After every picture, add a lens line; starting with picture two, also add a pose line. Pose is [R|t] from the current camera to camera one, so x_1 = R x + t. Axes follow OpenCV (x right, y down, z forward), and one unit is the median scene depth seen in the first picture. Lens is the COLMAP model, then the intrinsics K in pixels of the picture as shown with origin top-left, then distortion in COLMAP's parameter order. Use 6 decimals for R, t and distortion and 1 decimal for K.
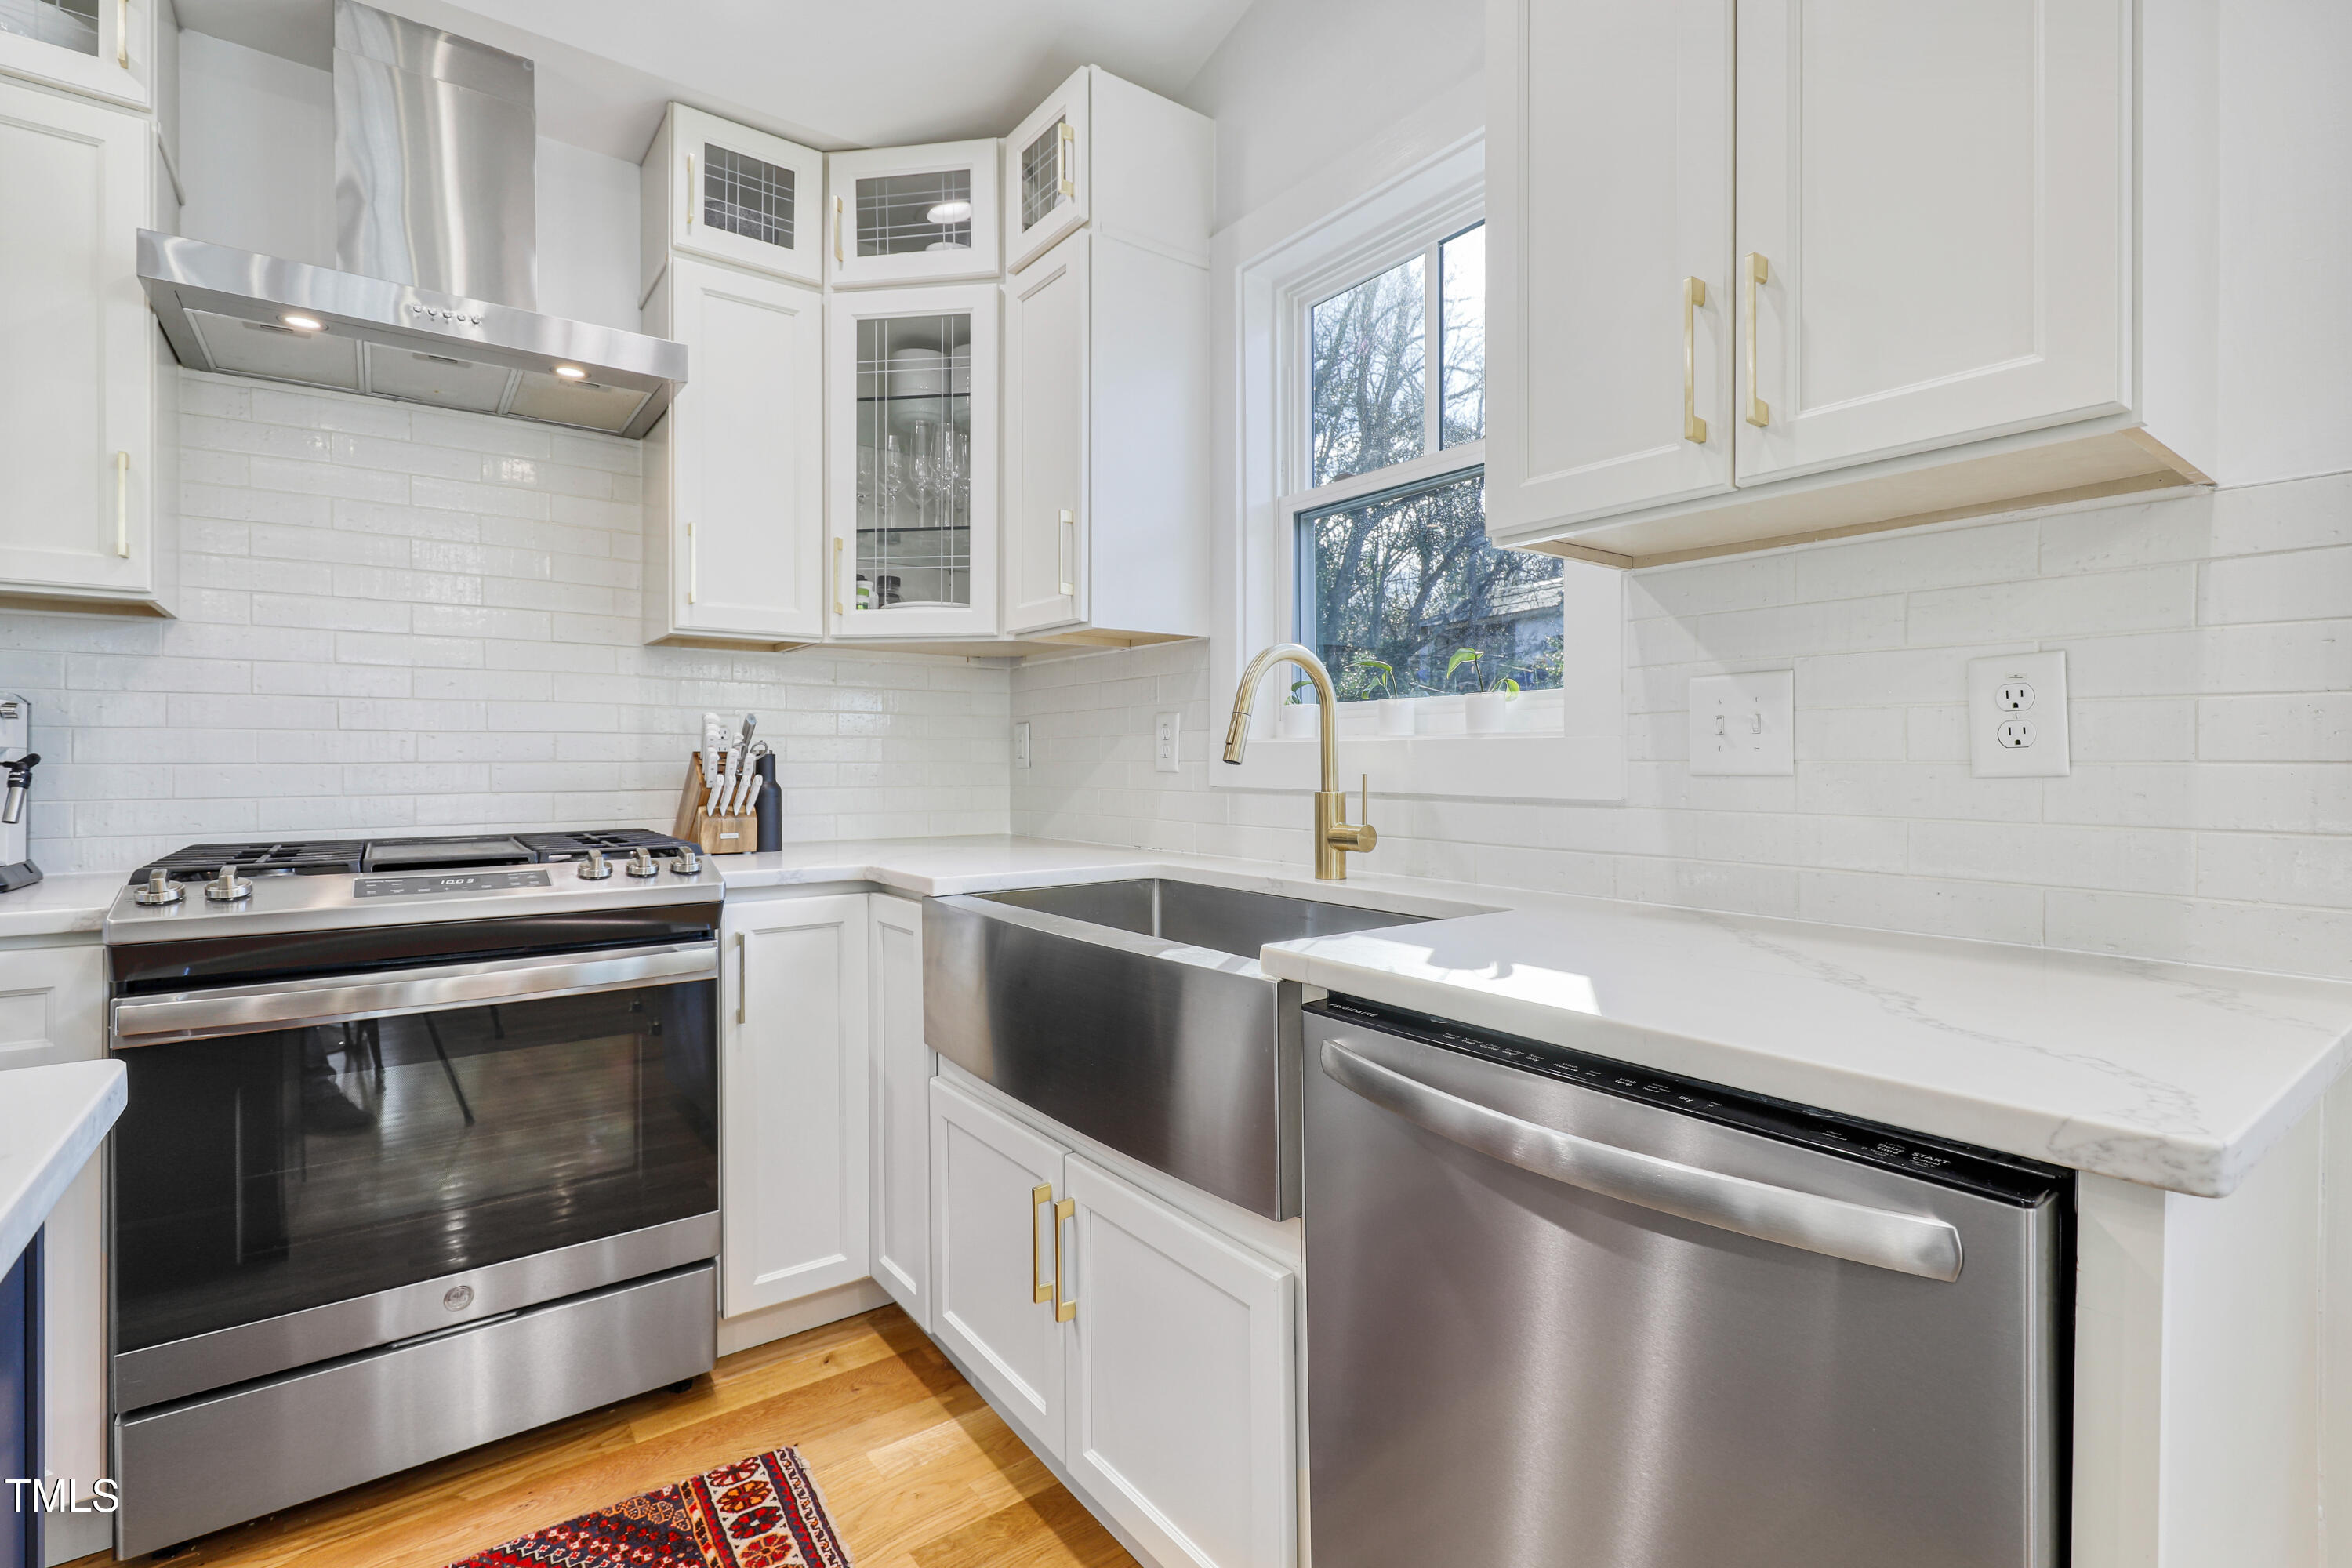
lens RADIAL K [[1083.4, 0, 1187.8], [0, 1083.4, 762.6], [0, 0, 1]] dist [-0.000381, 0.001679]
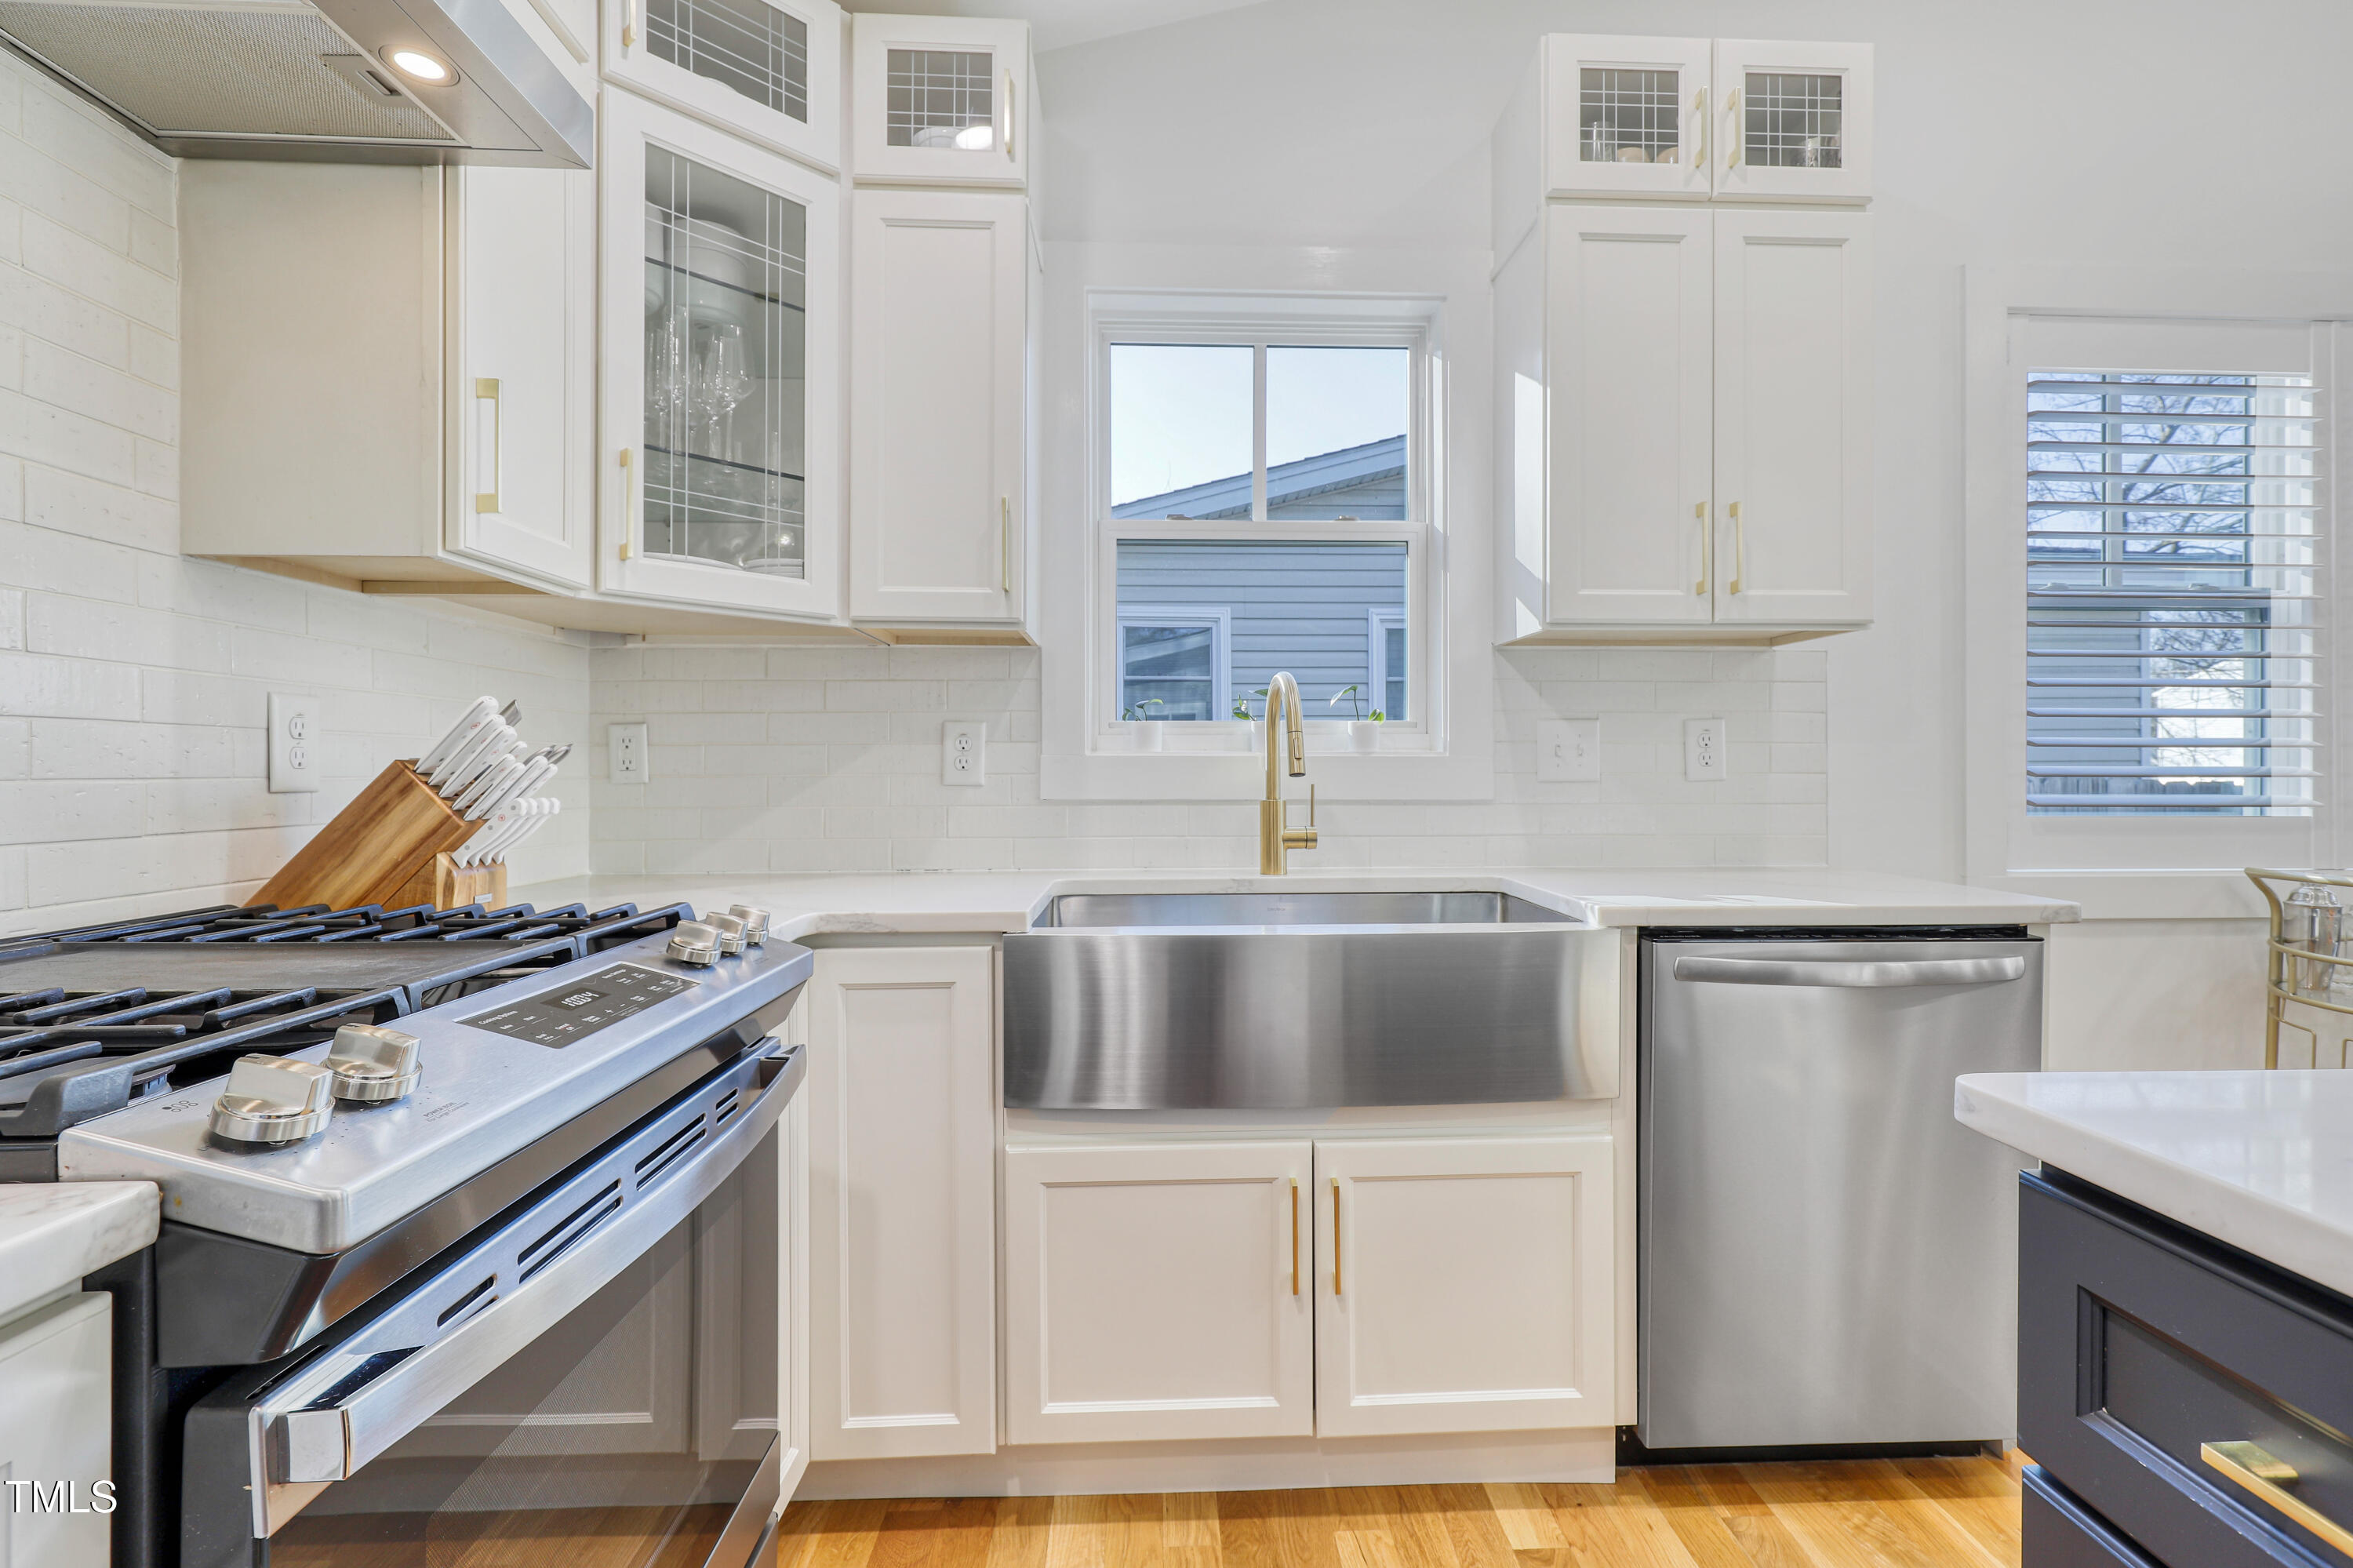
lens RADIAL K [[1083.9, 0, 1200.7], [0, 1083.9, 767.9], [0, 0, 1]] dist [-0.000381, 0.001679]
pose [[0.567266, 0.002509, 0.823531, -0.765495], [0.001337, 0.999991, -0.003968, -0.002806], [-0.823533, 0.003353, 0.567258, 0.352085]]
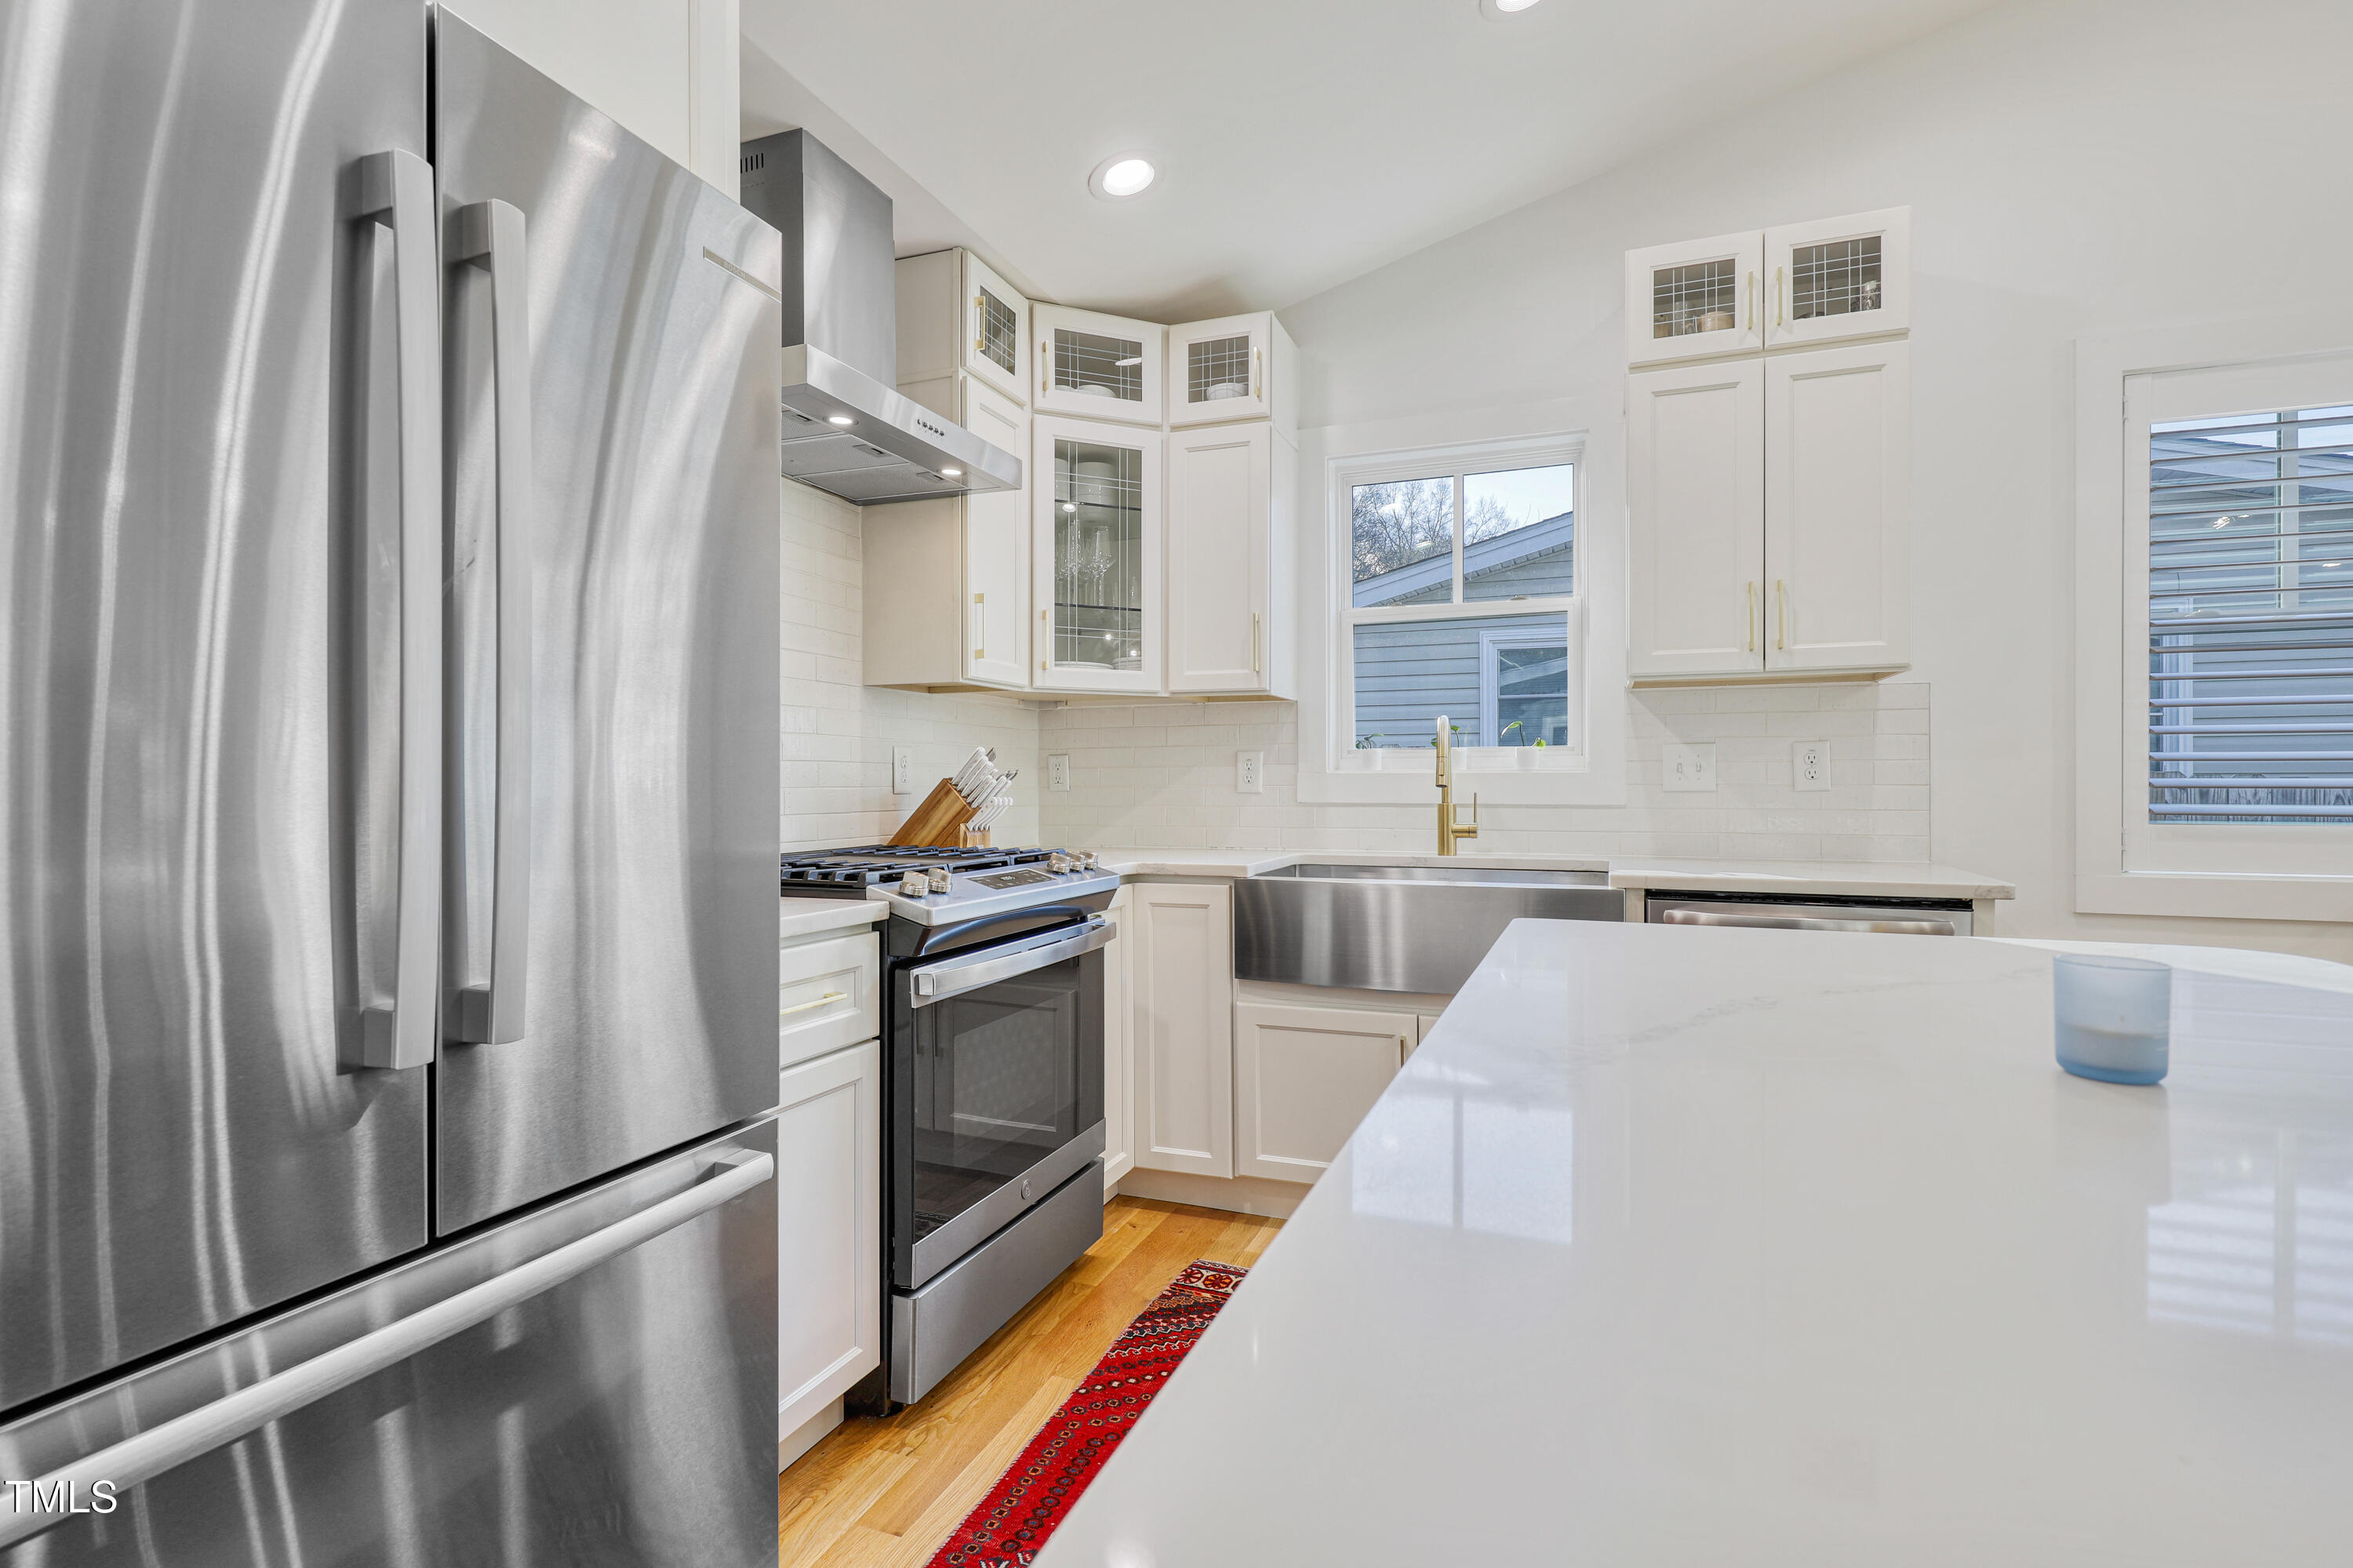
lens RADIAL K [[1083.9, 0, 1200.0], [0, 1083.9, 789.8], [0, 0, 1]] dist [-0.000381, 0.001679]
pose [[0.845219, -0.003430, 0.534409, -0.953517], [0.001714, 0.999992, 0.003707, -0.001347], [-0.534417, -0.002218, 0.845218, -0.188061]]
